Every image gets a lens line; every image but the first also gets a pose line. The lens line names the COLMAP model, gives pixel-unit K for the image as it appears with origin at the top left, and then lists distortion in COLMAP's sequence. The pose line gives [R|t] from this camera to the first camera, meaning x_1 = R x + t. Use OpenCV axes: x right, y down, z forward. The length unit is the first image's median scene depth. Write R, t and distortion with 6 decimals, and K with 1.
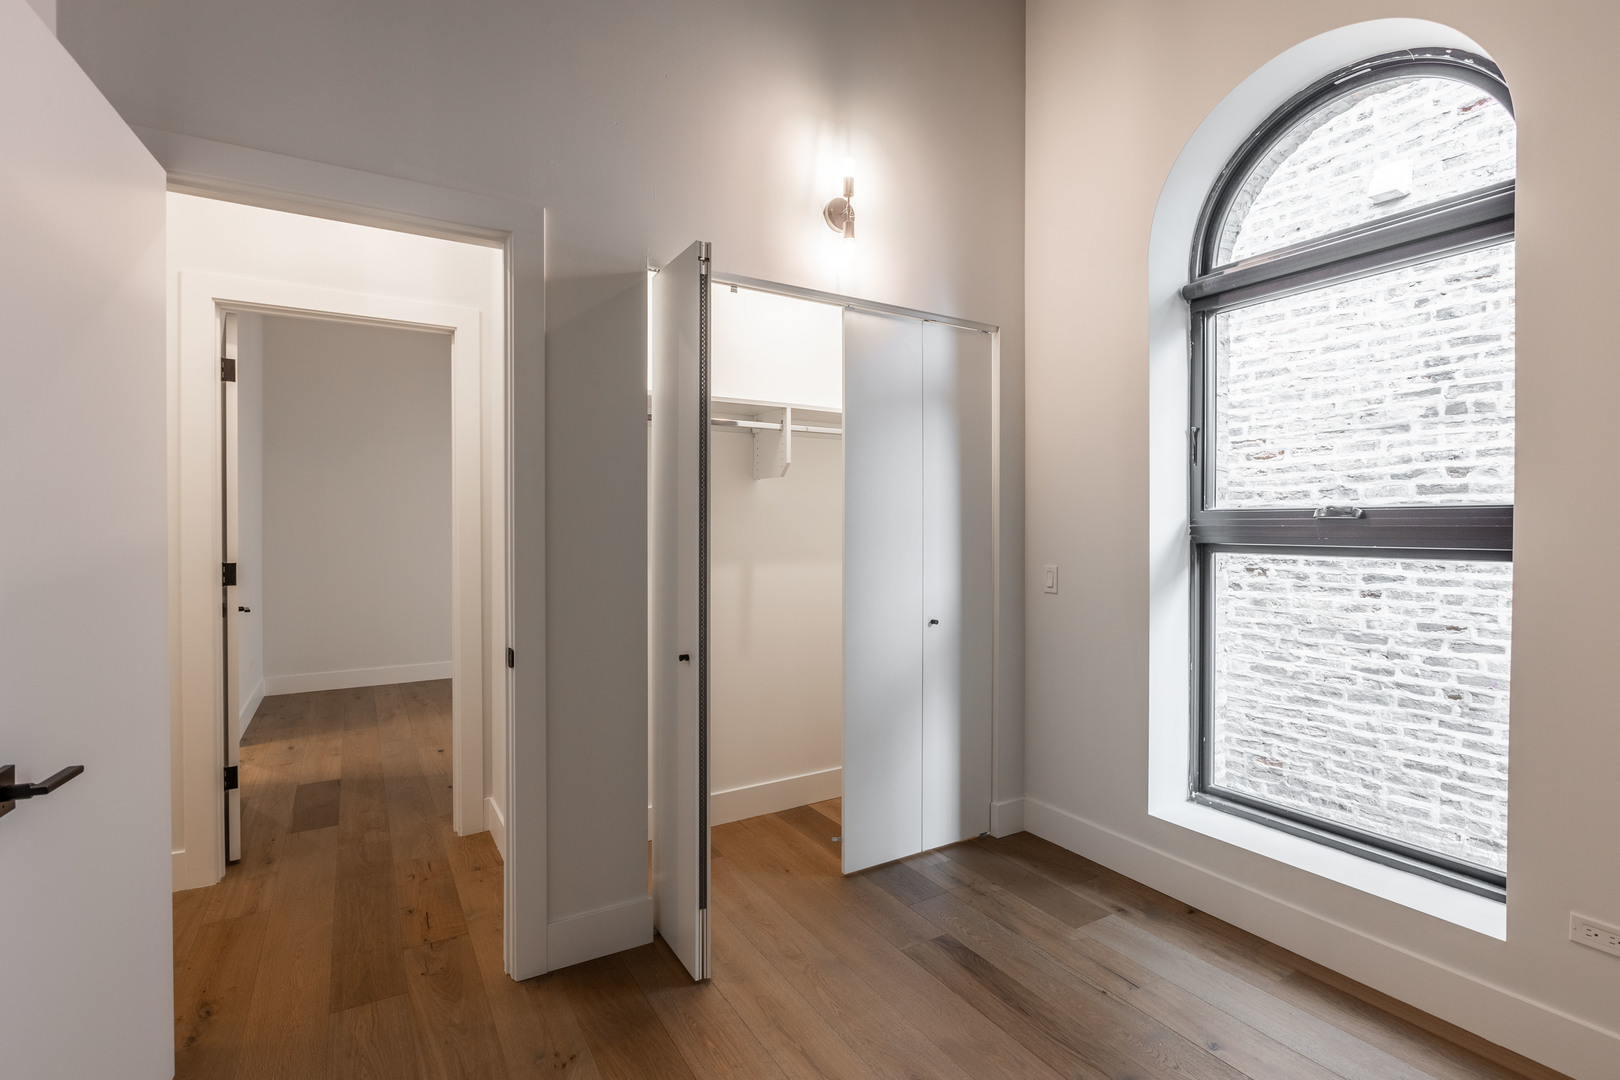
lens RADIAL K [[755.8, 0, 799.9], [0, 755.8, 541.8], [0, 0, 1]] dist [-0.004761, 0.000048]
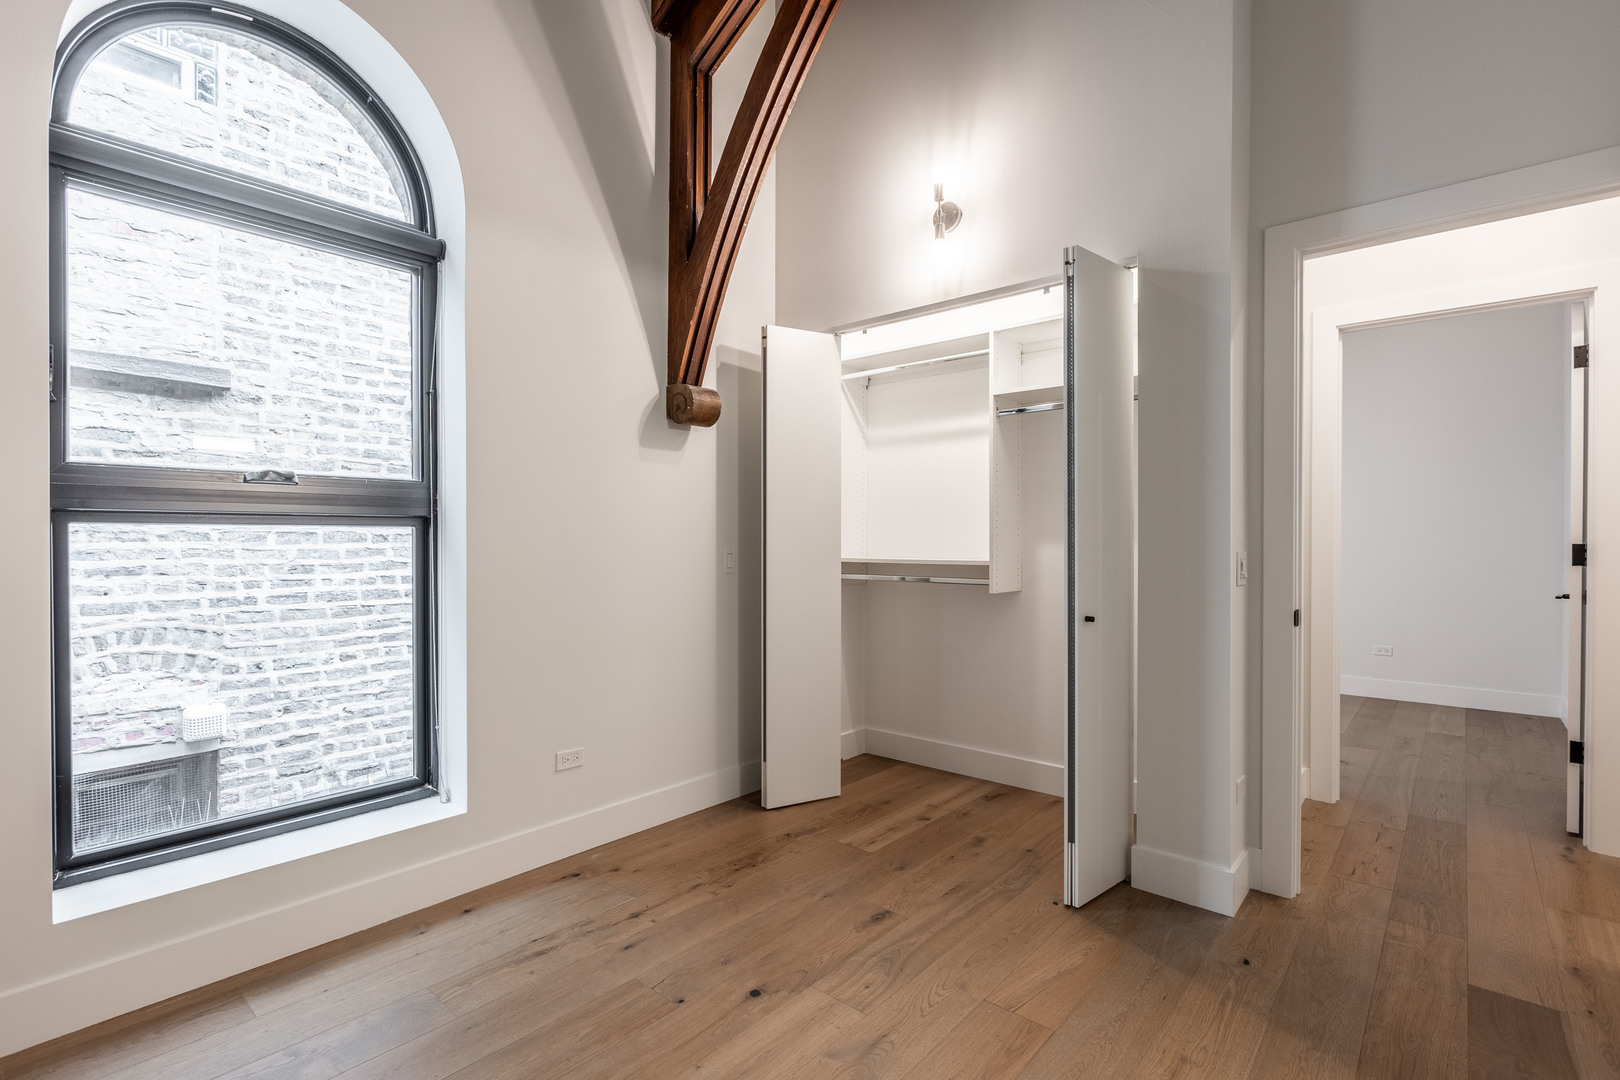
lens RADIAL K [[770.1, 0, 810.0], [0, 770.1, 540.0], [0, 0, 1]] dist [-0.004044, -0.000844]
pose [[-0.325064, -0.029852, 0.945221, -0.494152], [-0.008086, 0.999553, 0.028787, 0.003563], [-0.945658, 0.001714, -0.325160, 0.830617]]
